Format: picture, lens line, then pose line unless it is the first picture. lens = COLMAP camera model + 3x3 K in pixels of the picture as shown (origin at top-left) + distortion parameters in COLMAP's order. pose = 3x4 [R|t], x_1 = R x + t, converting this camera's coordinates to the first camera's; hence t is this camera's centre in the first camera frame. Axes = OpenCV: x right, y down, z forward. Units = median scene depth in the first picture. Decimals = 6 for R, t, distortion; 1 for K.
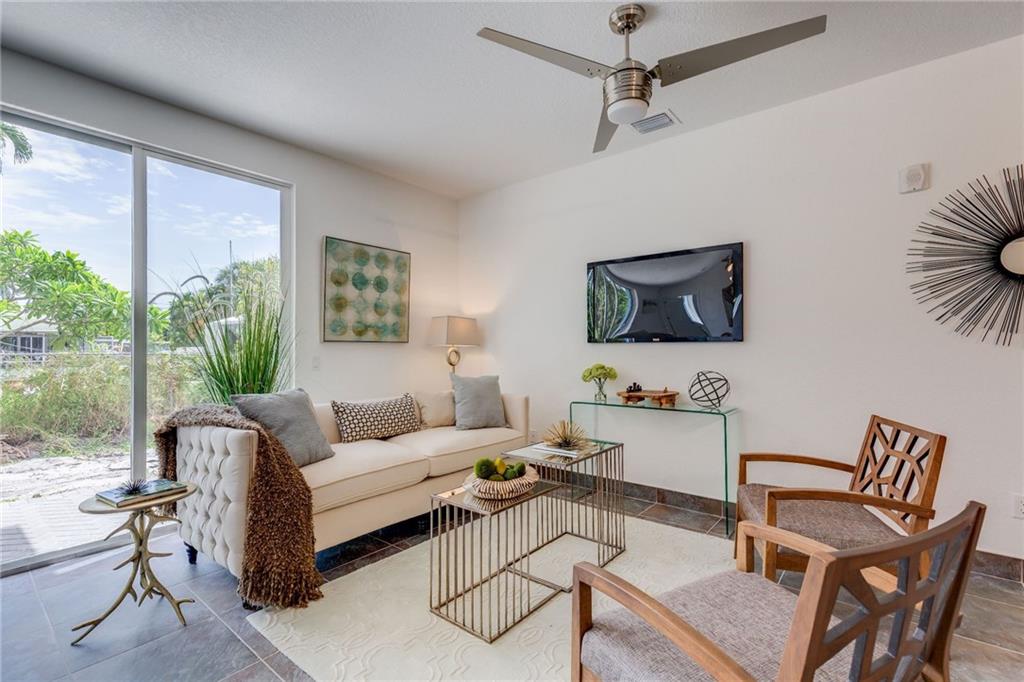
lens RADIAL K [[461.6, 0, 510.2], [0, 461.6, 345.8], [0, 0, 1]] dist [0.009584, -0.002182]
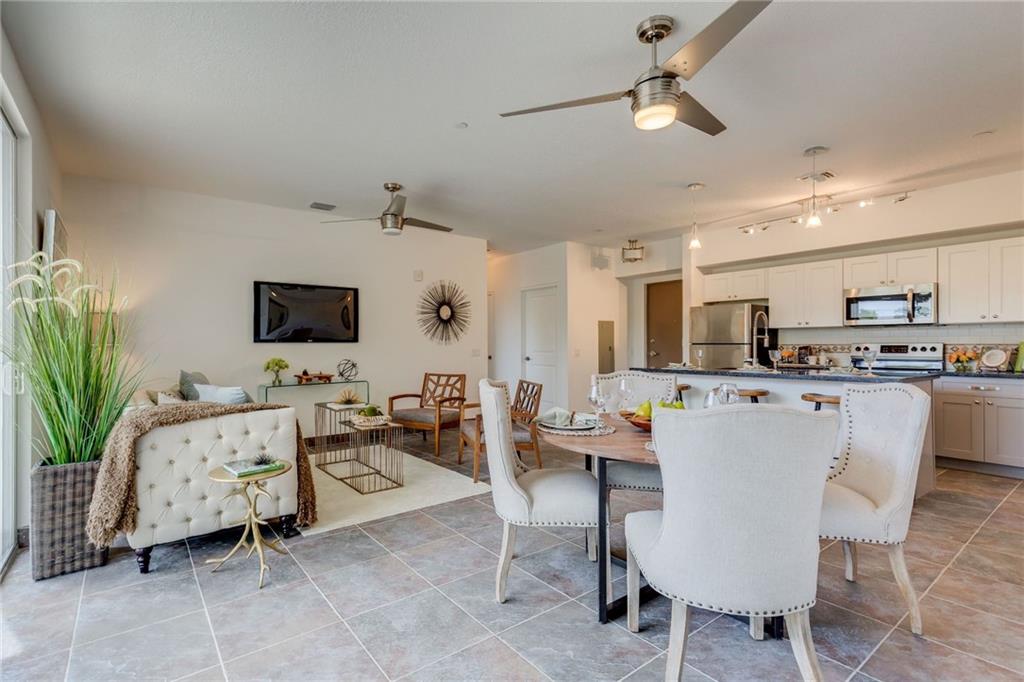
lens RADIAL K [[461.6, 0, 473.4], [0, 461.6, 337.8], [0, 0, 1]] dist [0.009584, -0.002182]
pose [[0.265796, 0.013140, 0.963940, -0.953511], [-0.001269, 0.999911, -0.013280, -0.004040], [-0.964028, 0.002307, 0.265789, 0.061671]]
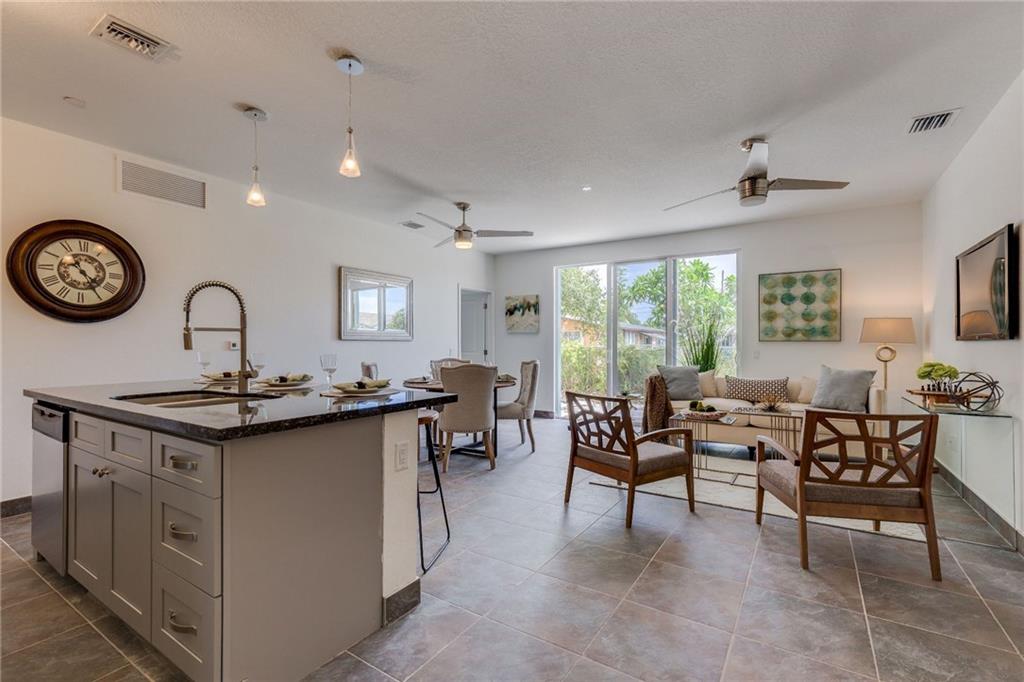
lens RADIAL K [[461.6, 0, 510.6], [0, 461.6, 343.5], [0, 0, 1]] dist [0.009584, -0.002182]
pose [[0.110914, -0.001292, -0.993829, 1.035597], [0.002790, 0.999996, -0.000989, -0.002476], [0.993826, -0.002663, 0.110917, -0.016055]]
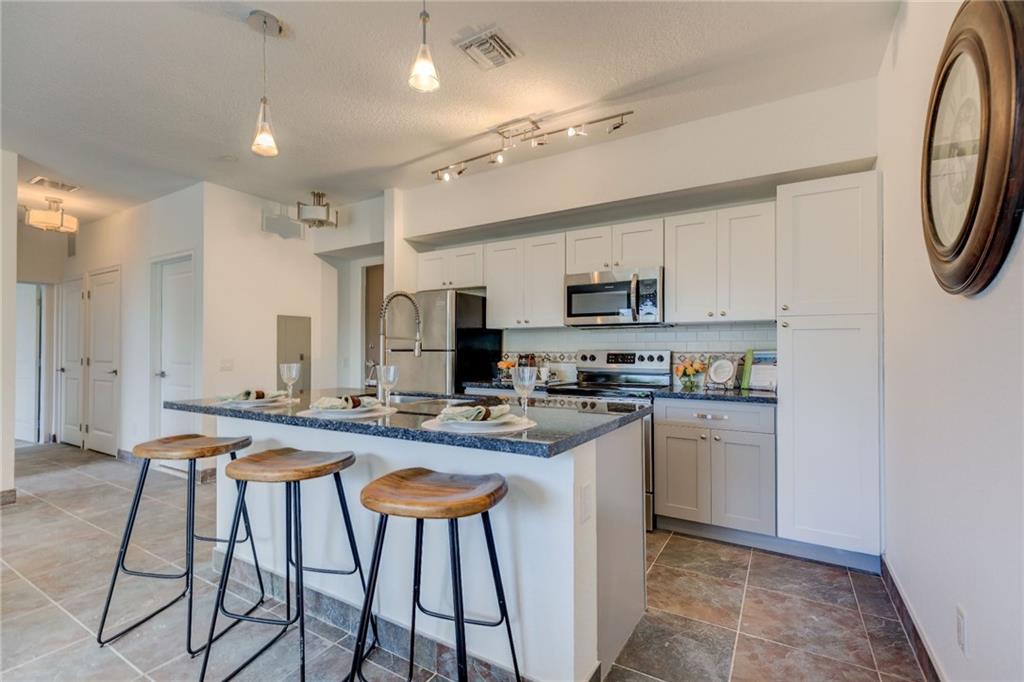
lens RADIAL K [[461.6, 0, 499.7], [0, 461.6, 337.3], [0, 0, 1]] dist [0.009584, -0.002182]
pose [[-0.134076, 0.026761, 0.990610, -0.259487], [-0.002418, 0.999624, -0.027331, -0.007750], [-0.990968, -0.006060, -0.133961, -0.375721]]
